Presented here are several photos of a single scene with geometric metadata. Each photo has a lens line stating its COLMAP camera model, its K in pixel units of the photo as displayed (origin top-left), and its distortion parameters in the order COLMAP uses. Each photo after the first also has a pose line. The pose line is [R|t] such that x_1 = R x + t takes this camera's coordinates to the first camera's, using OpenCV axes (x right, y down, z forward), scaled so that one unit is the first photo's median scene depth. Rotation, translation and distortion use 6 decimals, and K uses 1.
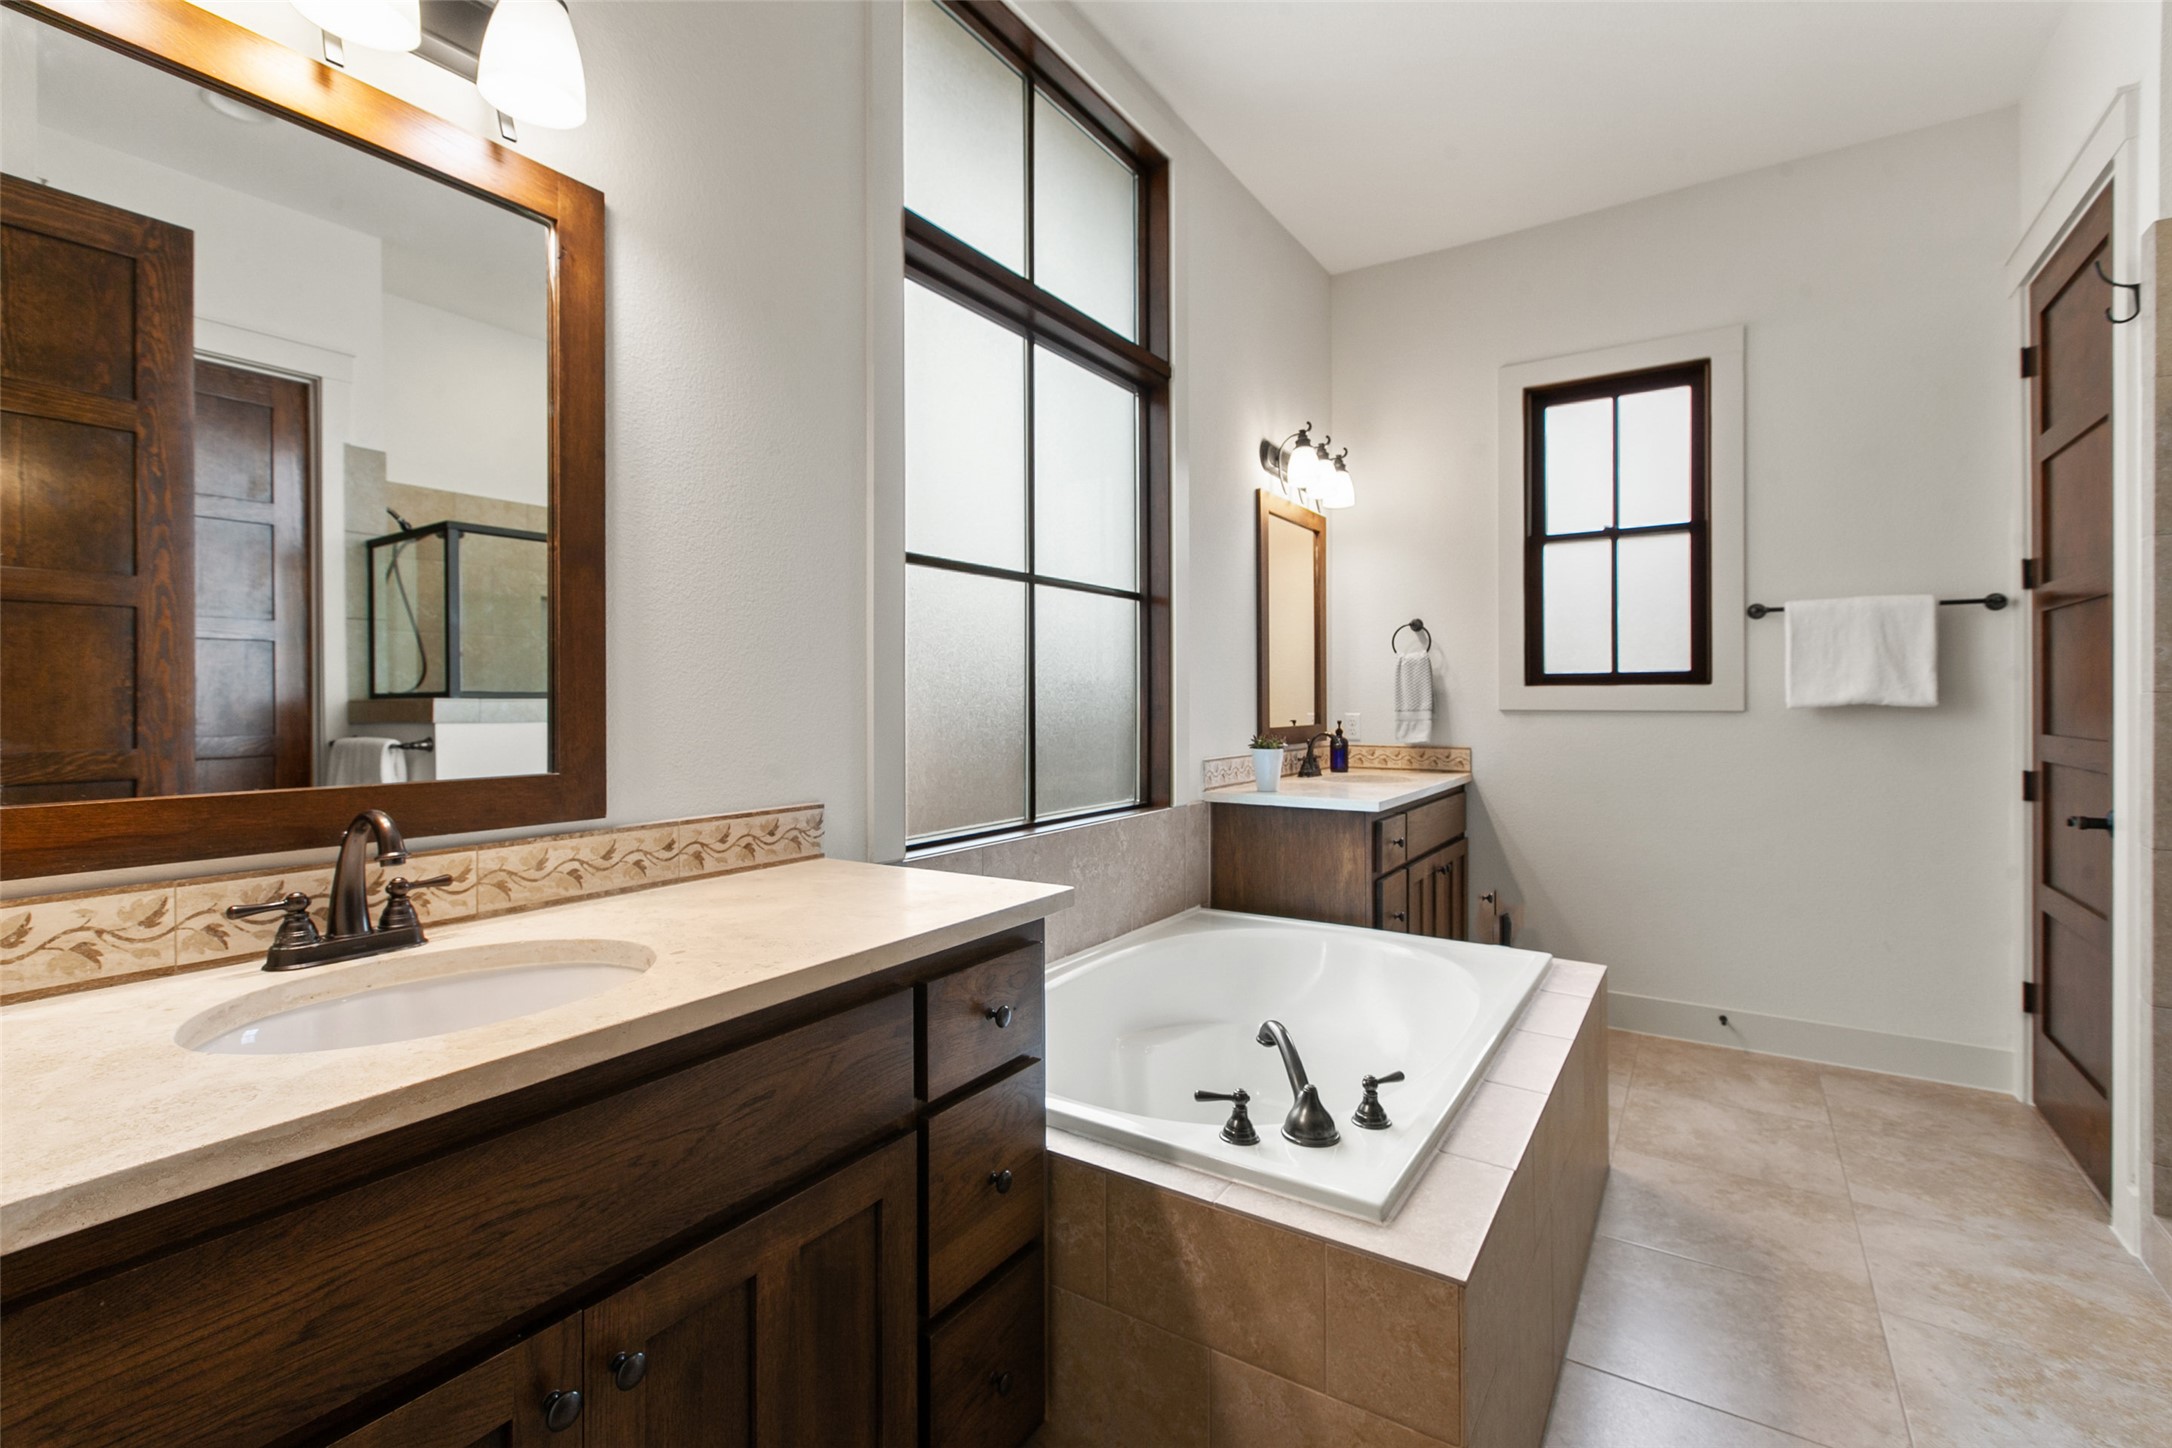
lens RADIAL K [[991.4, 0, 1076.0], [0, 991.4, 703.4], [0, 0, 1]] dist [0.004091, -0.000053]
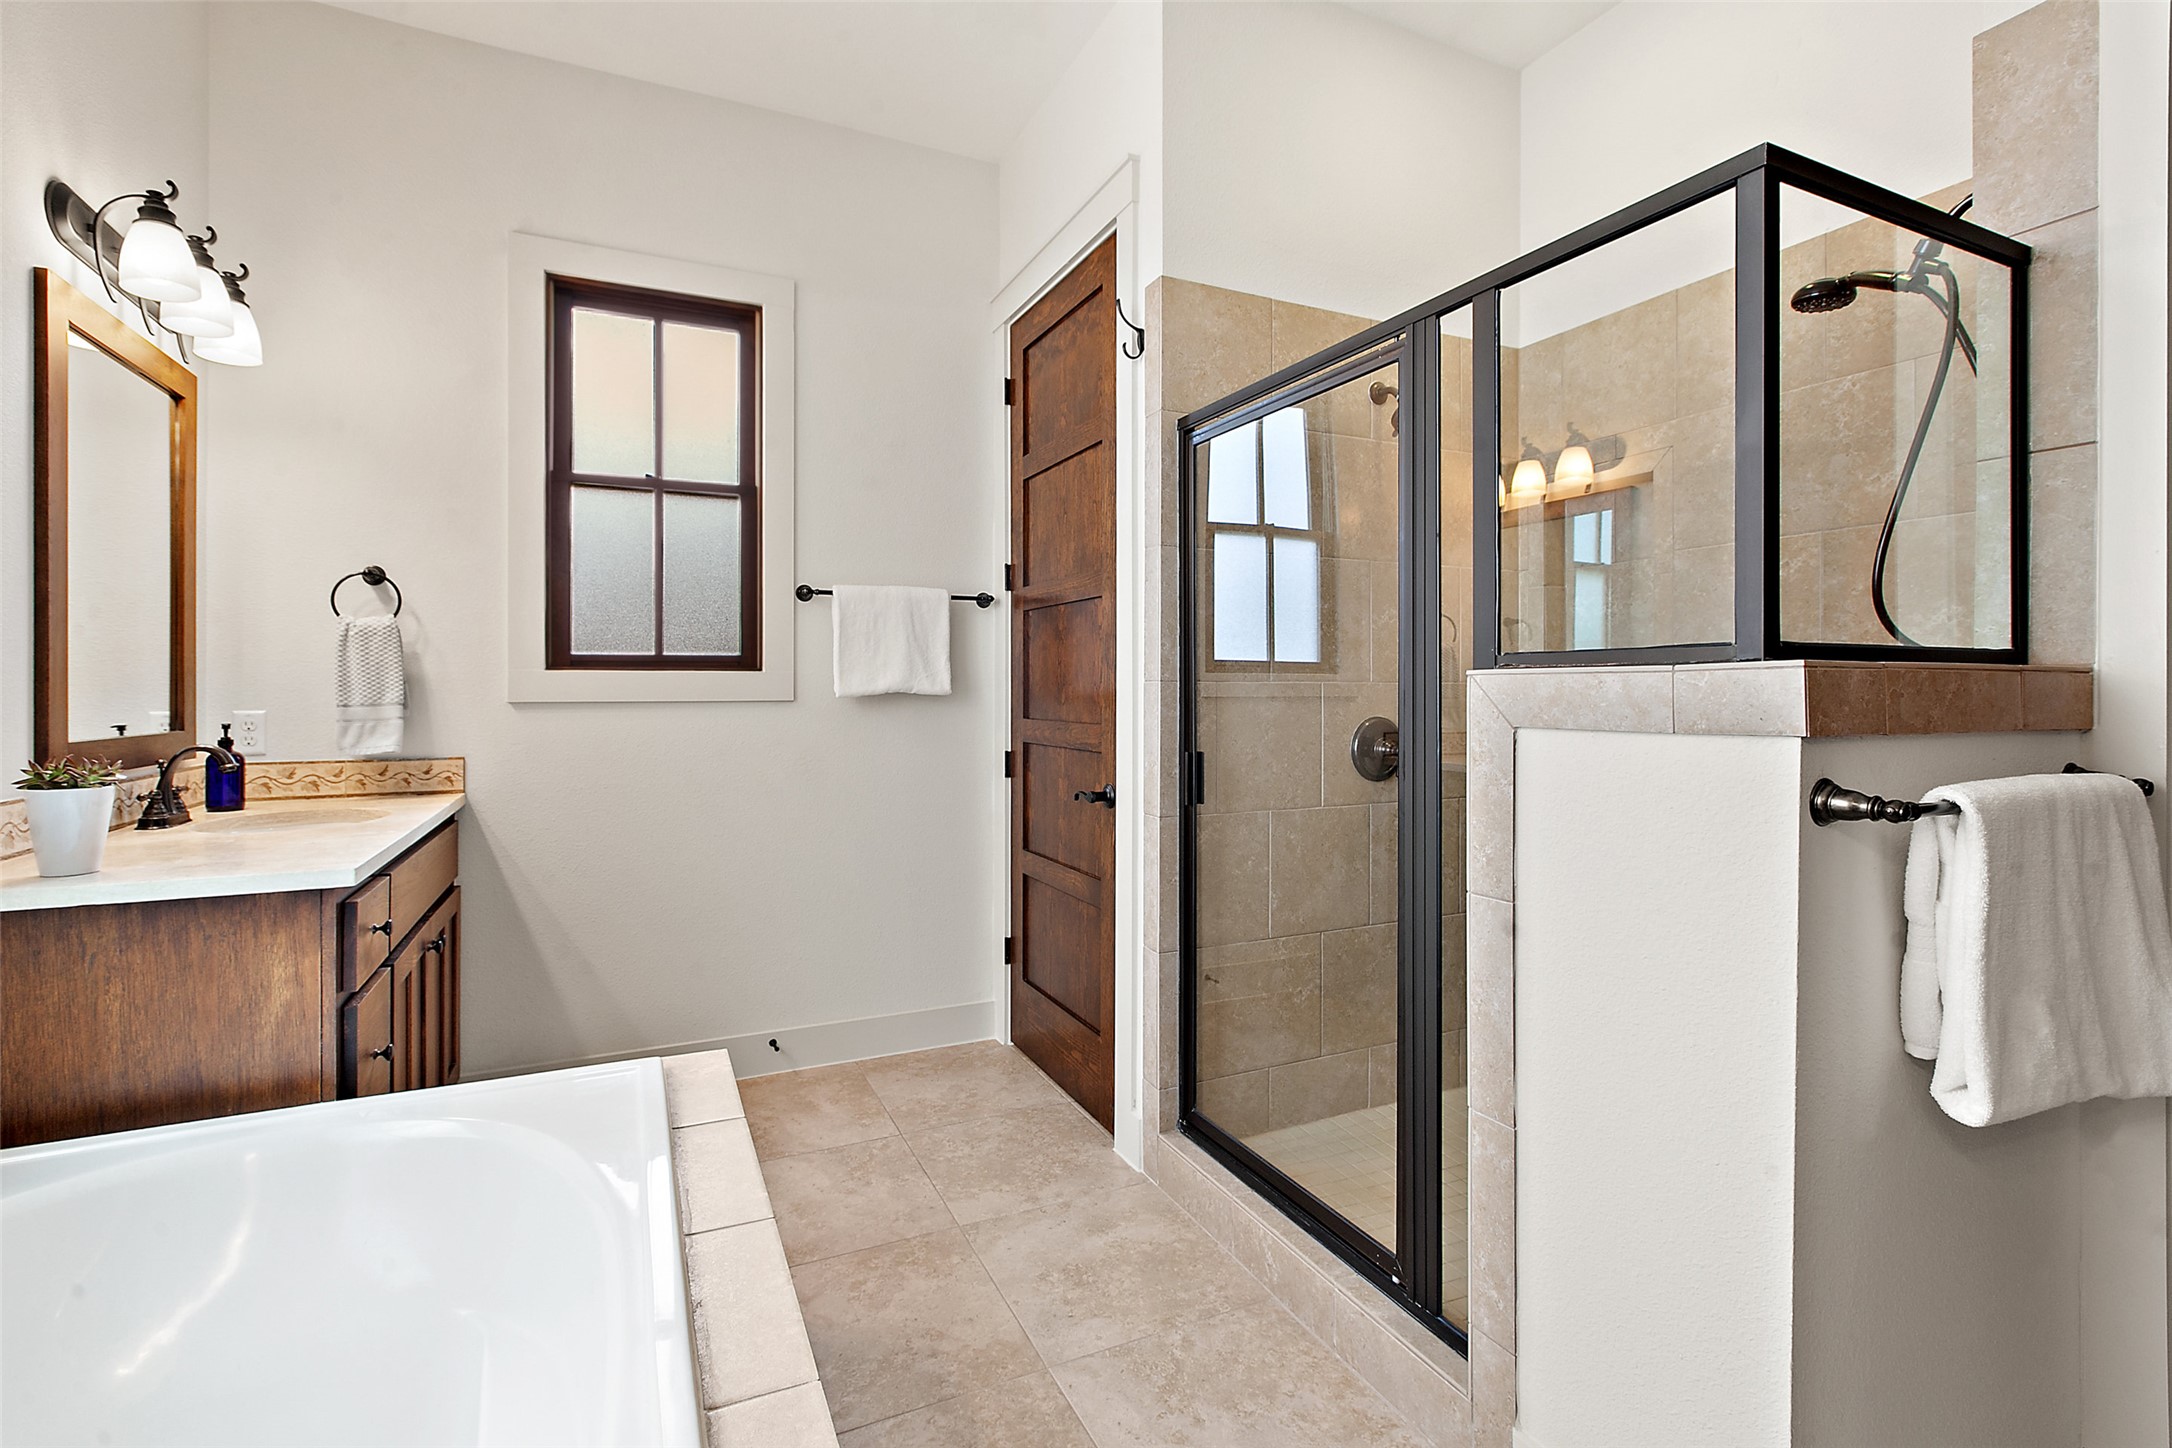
lens RADIAL K [[986.3, 0, 1083.8], [0, 986.3, 682.1], [0, 0, 1]] dist [0.002539, -0.001191]
pose [[0.525574, 0.005541, 0.850730, 0.040766], [0.004459, 0.999947, -0.009268, 0.000297], [-0.850736, 0.008664, 0.525522, 0.318015]]
